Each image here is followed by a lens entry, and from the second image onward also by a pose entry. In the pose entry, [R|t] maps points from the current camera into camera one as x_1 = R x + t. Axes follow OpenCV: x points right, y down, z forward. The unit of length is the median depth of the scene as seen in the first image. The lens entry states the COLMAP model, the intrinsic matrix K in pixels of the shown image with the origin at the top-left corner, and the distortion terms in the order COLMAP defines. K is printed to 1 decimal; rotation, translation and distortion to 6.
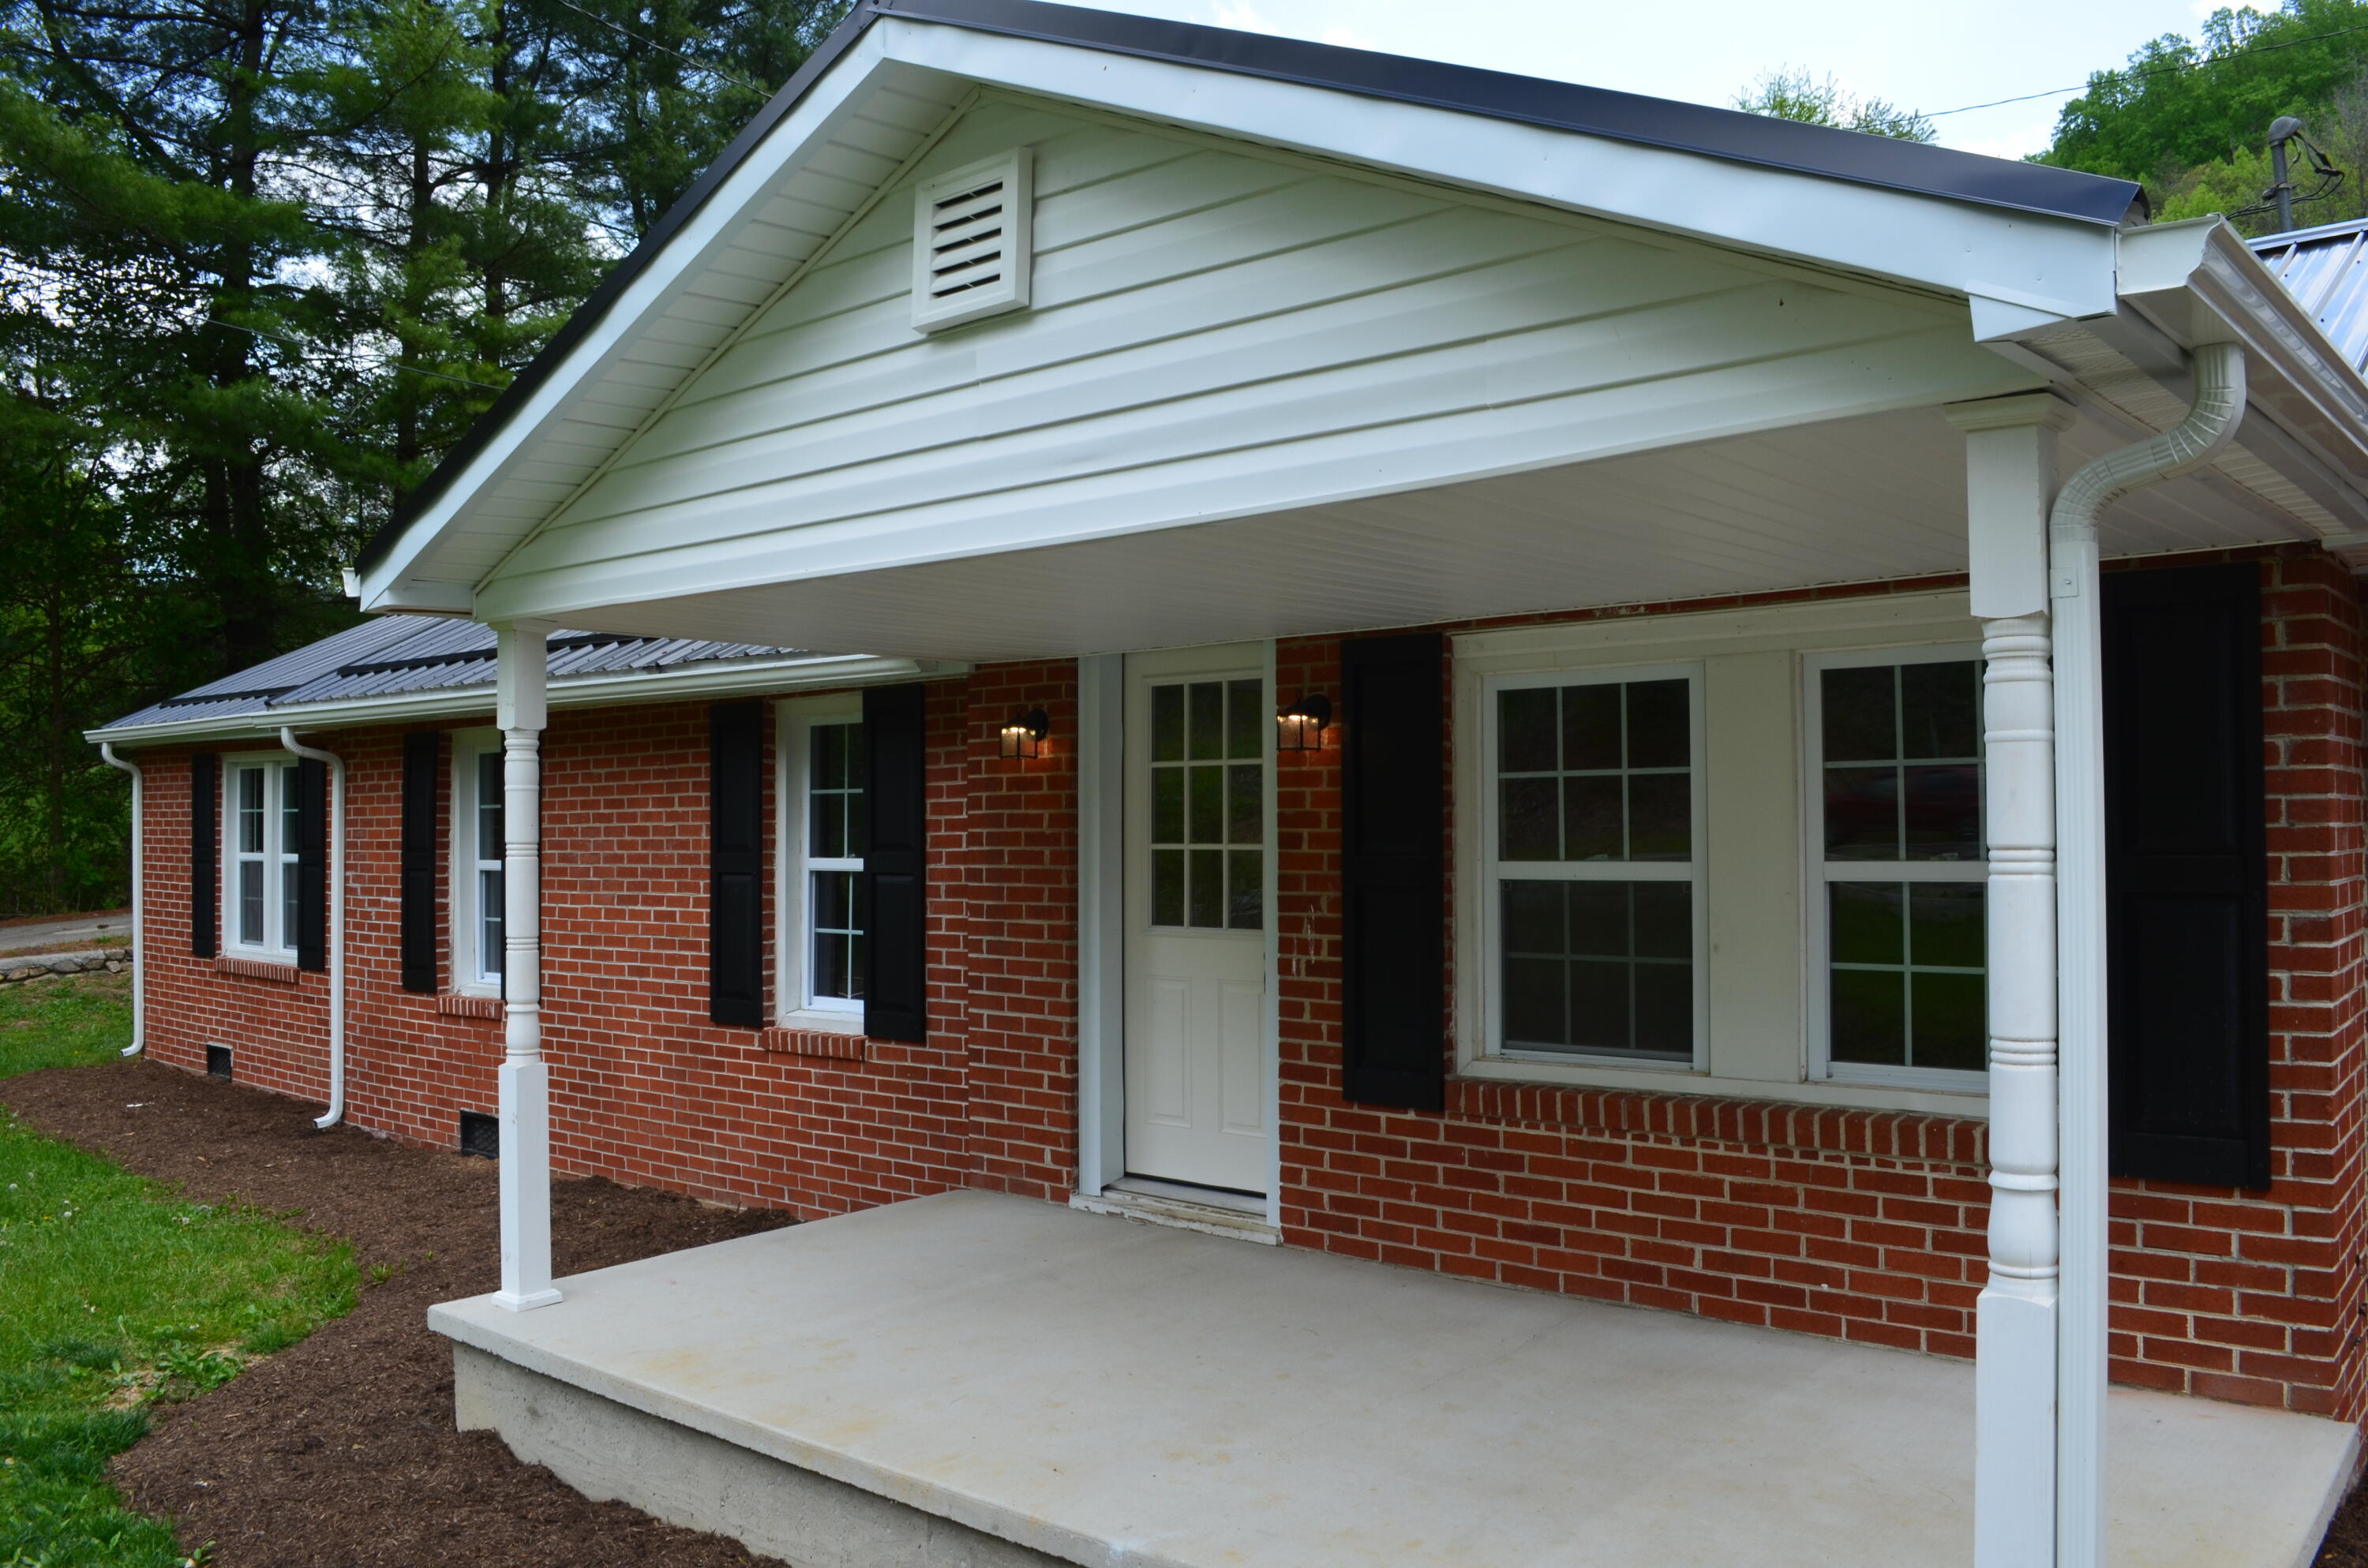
lens RADIAL K [[1860.3, 0, 1184.0], [0, 1860.3, 784.0], [0, 0, 1]] dist [-0.077857, -0.001126]
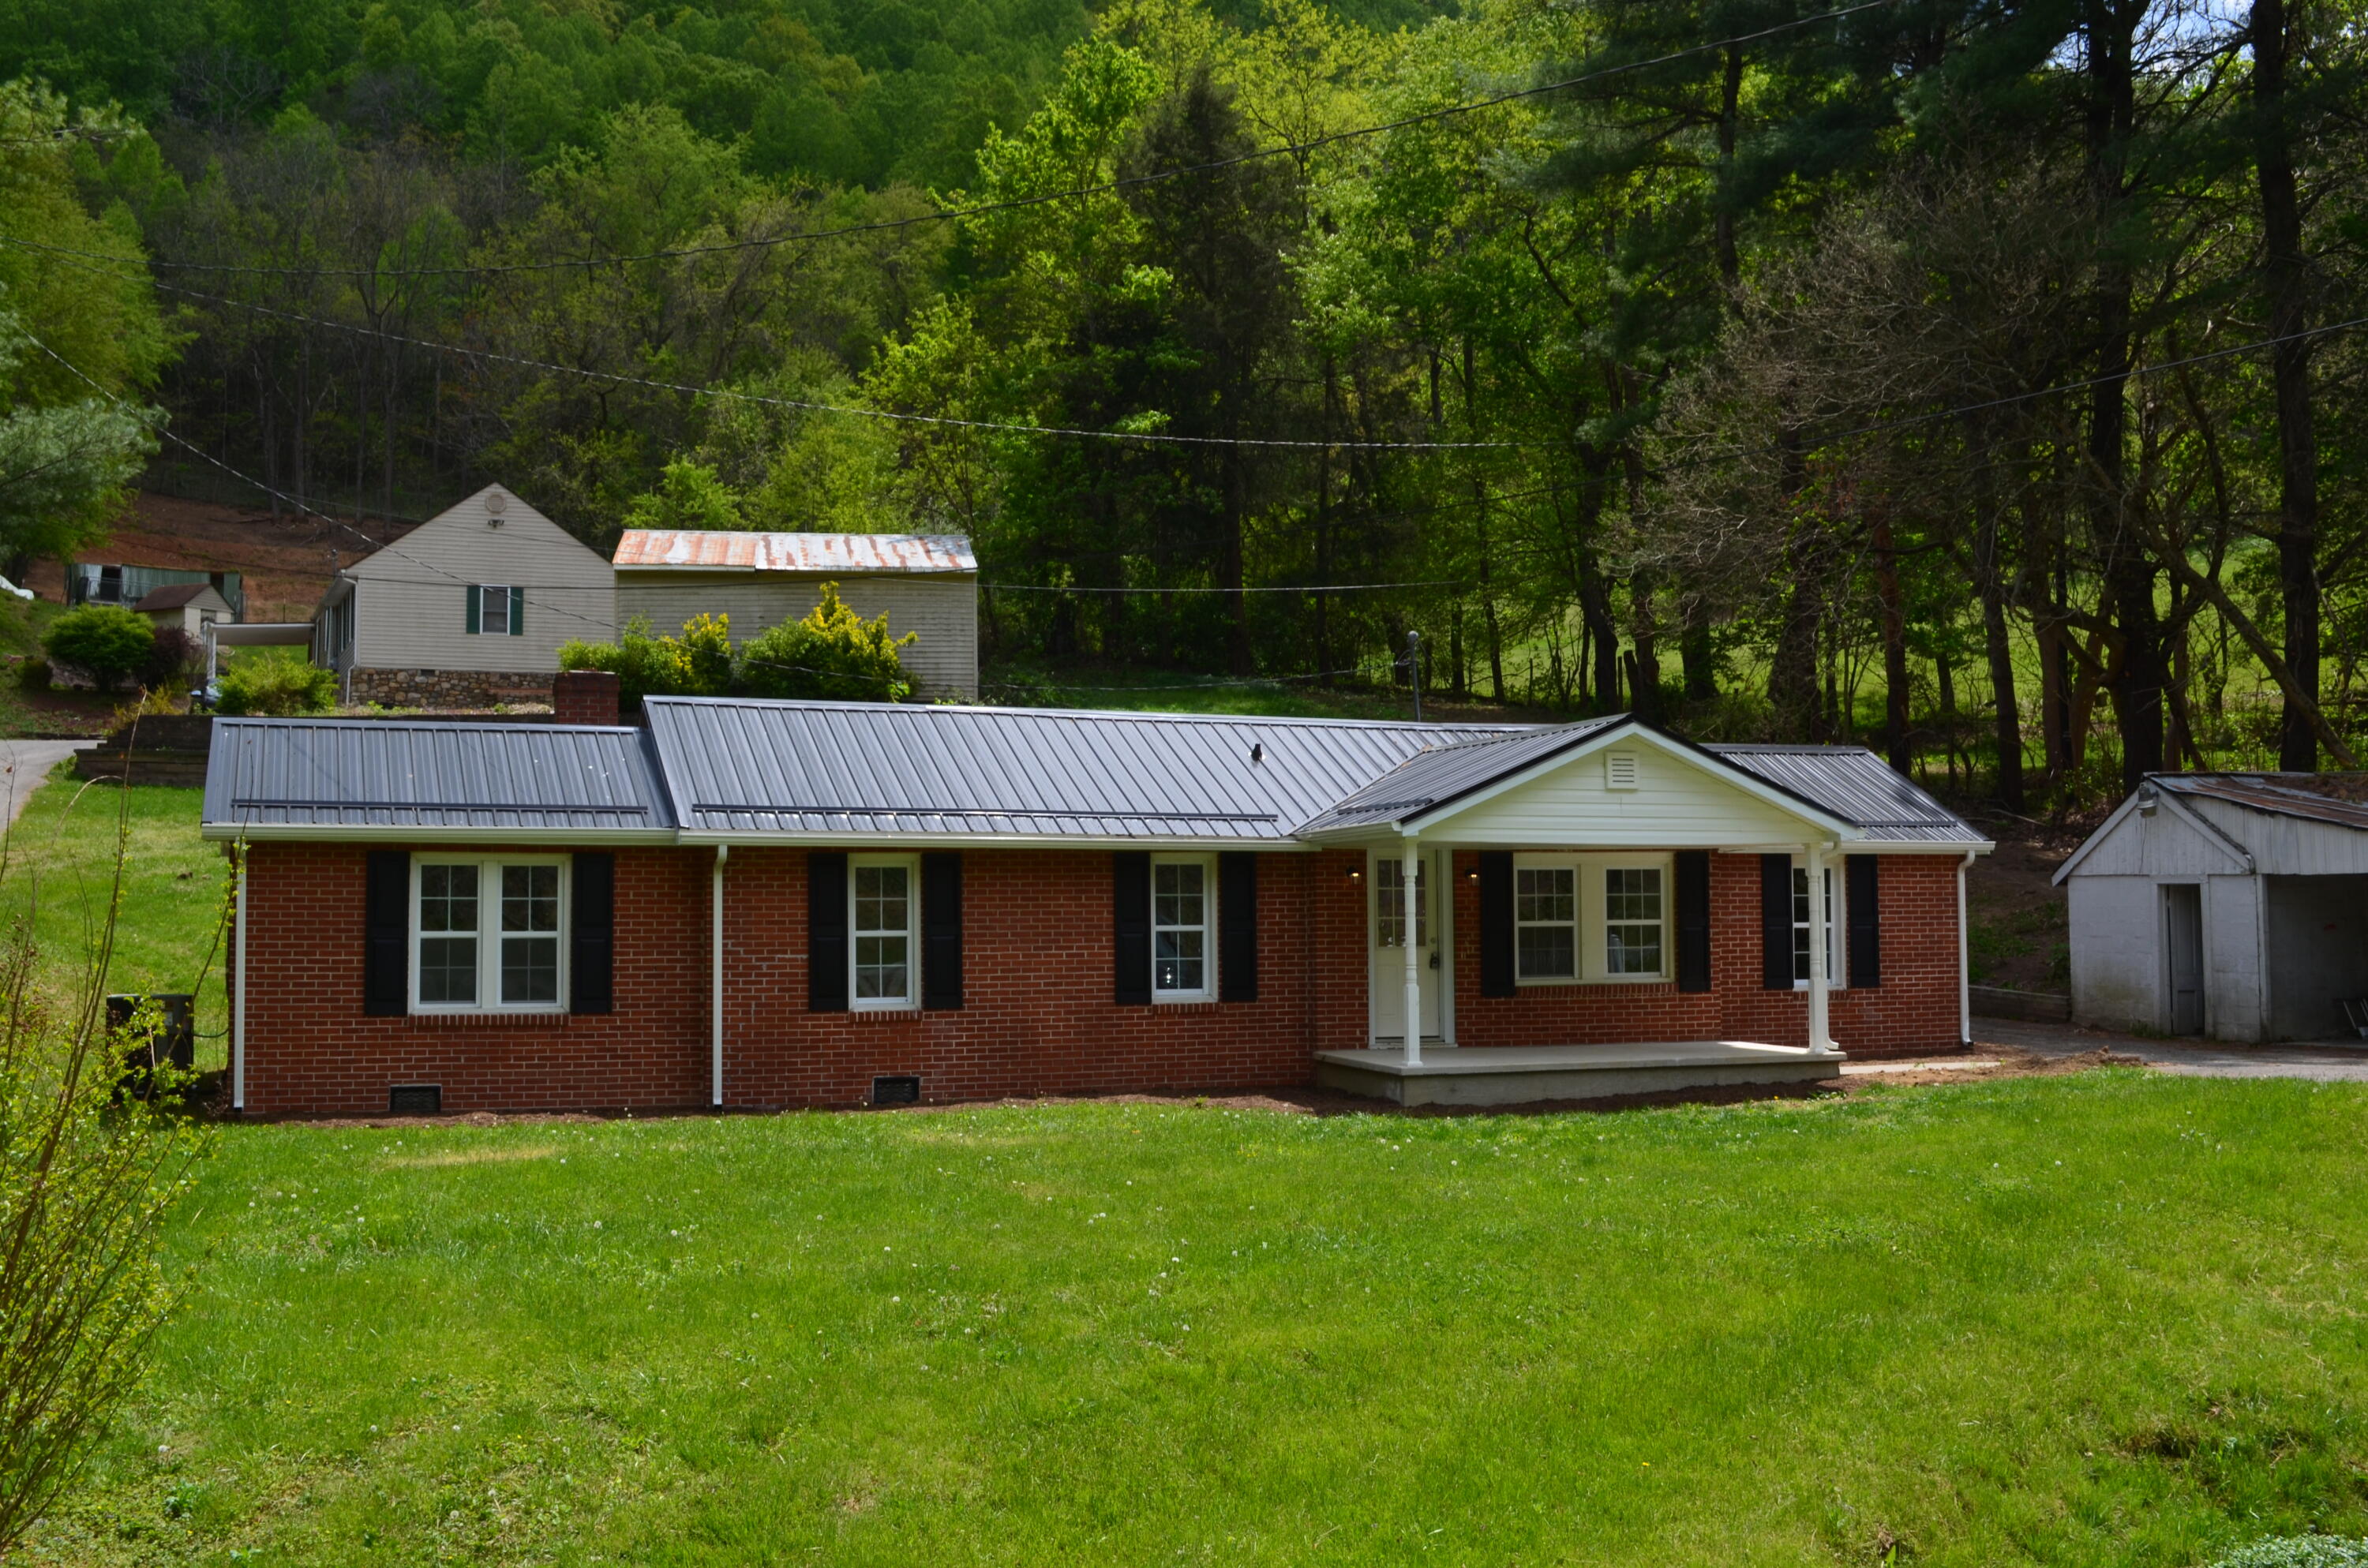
lens RADIAL K [[2479.1, 0, 1184.0], [0, 2479.1, 784.0], [0, 0, 1]] dist [-0.056306, -0.005572]
pose [[0.499884, 0.056747, 0.864231, -2.723937], [-0.014326, 0.998256, -0.057261, 0.040279], [-0.865974, 0.016243, 0.499825, -0.482725]]
